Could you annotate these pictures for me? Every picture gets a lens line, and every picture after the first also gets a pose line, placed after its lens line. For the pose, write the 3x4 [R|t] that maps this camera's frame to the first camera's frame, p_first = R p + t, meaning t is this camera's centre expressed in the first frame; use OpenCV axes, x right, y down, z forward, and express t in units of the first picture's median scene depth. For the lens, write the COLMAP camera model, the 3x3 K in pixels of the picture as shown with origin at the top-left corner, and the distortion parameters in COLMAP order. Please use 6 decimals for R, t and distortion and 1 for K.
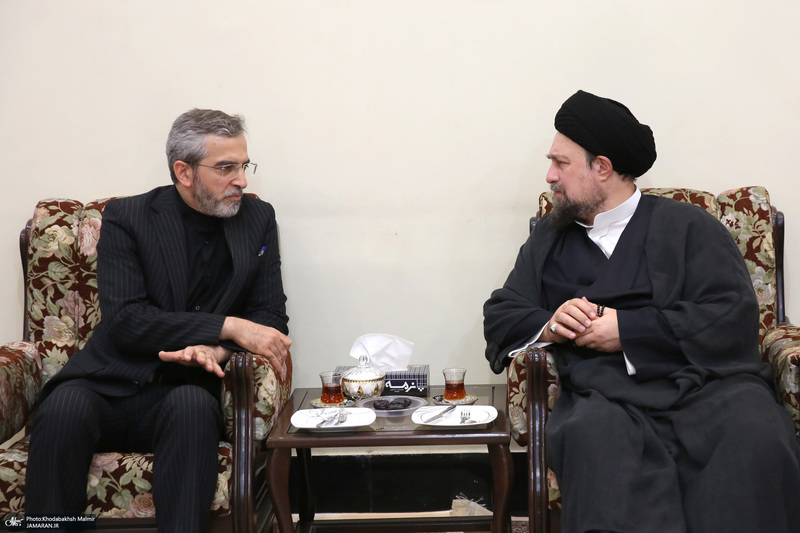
lens RADIAL K [[1502.1, 0, 400.0], [0, 1502.1, 266.5], [0, 0, 1]] dist [0.020458, 0.036213]
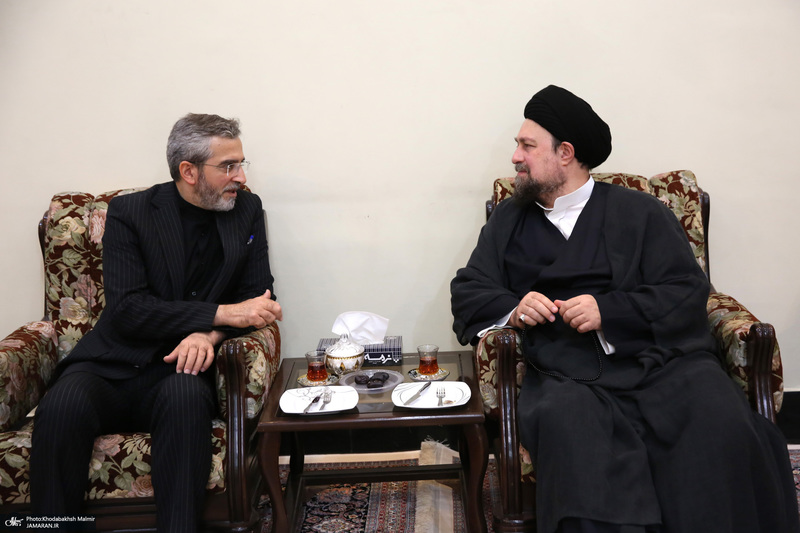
lens RADIAL K [[1144.3, 0, 386.2], [0, 1144.3, 266.4], [0, 0, 1]] dist [0.012630, 0.046928]
pose [[0.999585, -0.021445, 0.019233, -0.009085], [0.020681, 0.999021, 0.039099, -0.023610], [-0.020052, -0.038685, 0.999050, 0.165461]]
